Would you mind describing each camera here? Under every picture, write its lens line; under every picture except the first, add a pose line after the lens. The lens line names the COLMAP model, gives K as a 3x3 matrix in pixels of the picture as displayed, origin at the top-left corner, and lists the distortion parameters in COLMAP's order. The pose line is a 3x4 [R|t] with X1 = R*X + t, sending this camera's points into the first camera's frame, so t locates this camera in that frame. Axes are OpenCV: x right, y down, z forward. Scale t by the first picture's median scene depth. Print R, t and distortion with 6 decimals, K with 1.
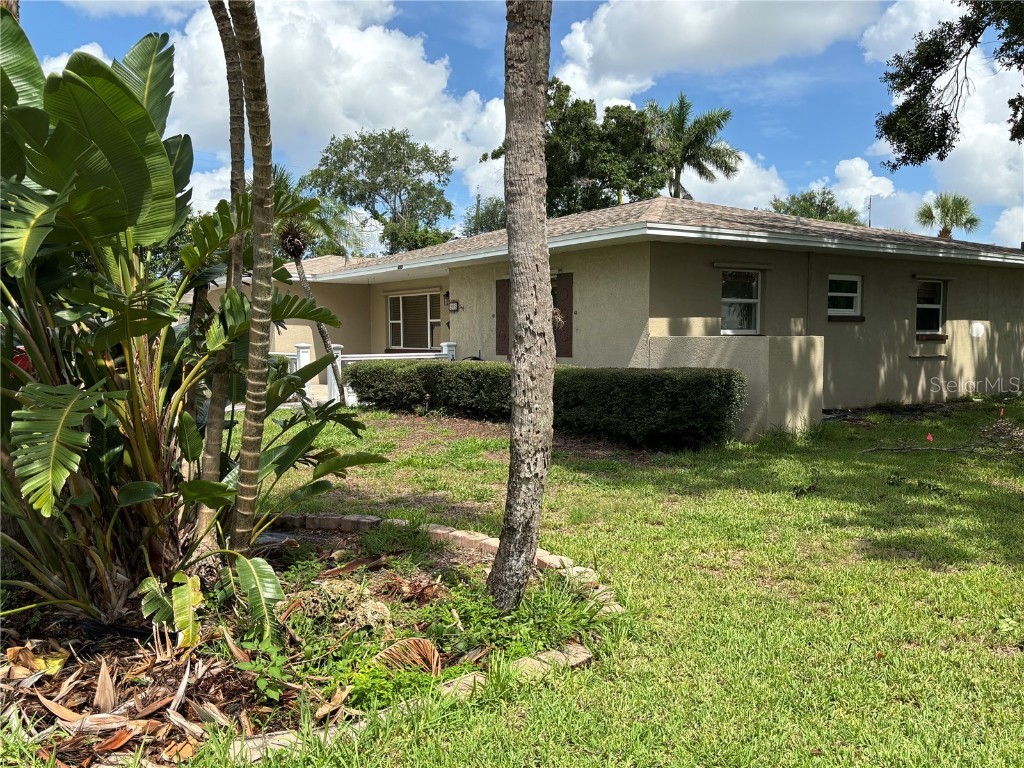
lens RADIAL K [[873.8, 0, 512.0], [0, 873.8, 384.4], [0, 0, 1]] dist [0.037136, -0.051216]
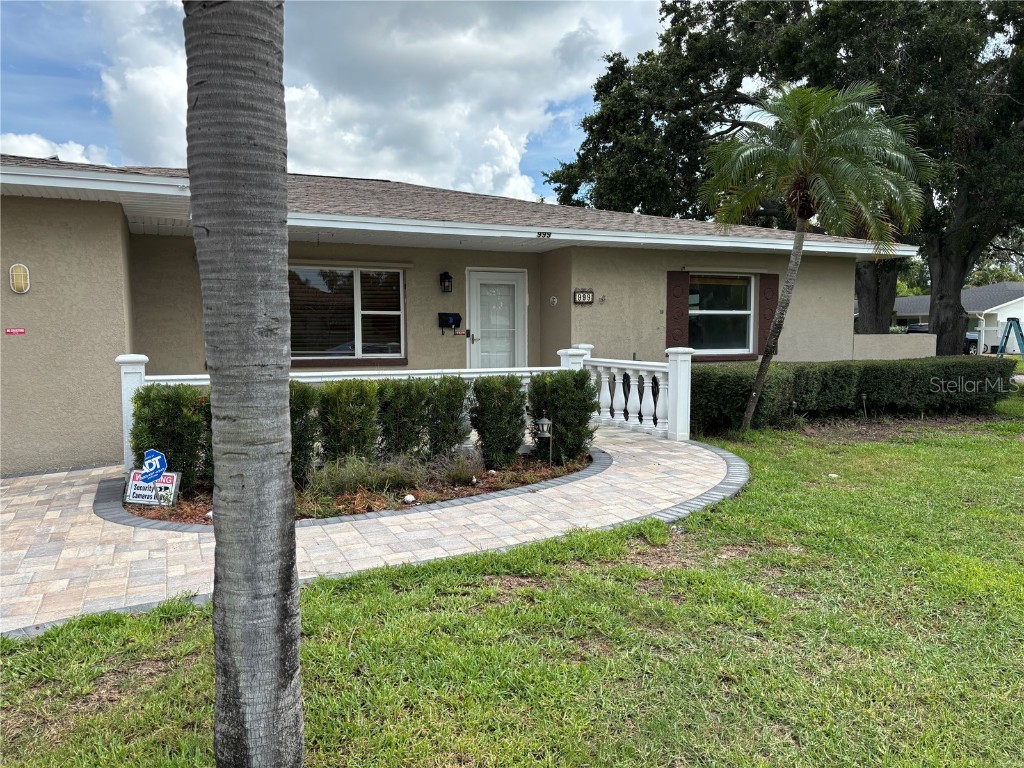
lens RADIAL K [[764.3, 0, 512.5], [0, 764.3, 386.3], [0, 0, 1]] dist [0.036126, -0.000238]
pose [[0.183797, -0.061631, 0.981030, -0.774536], [0.061105, 0.996819, 0.051175, -0.051413], [-0.981063, 0.050540, 0.186979, 0.980389]]
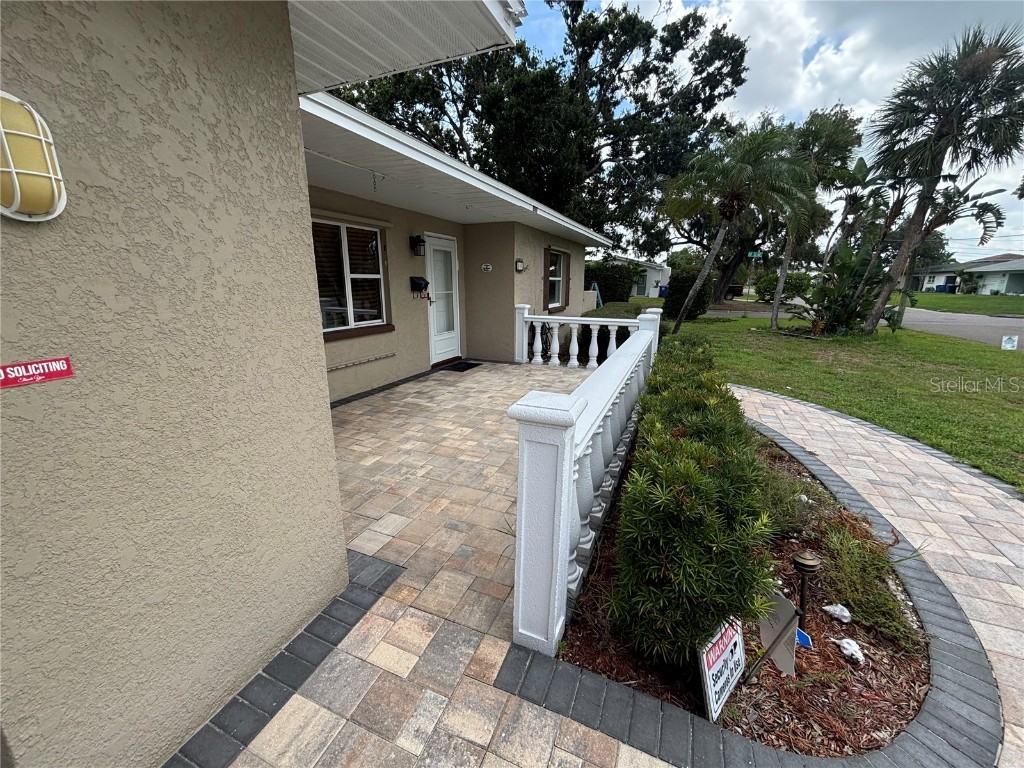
lens RADIAL K [[413.4, 0, 509.8], [0, 413.4, 382.8], [0, 0, 1]] dist [0.006027, -0.000126]
pose [[-0.541078, -0.196379, 0.817722, -0.474679], [0.049860, 0.963152, 0.264296, -0.089664], [-0.839493, 0.183777, -0.511349, 1.318671]]
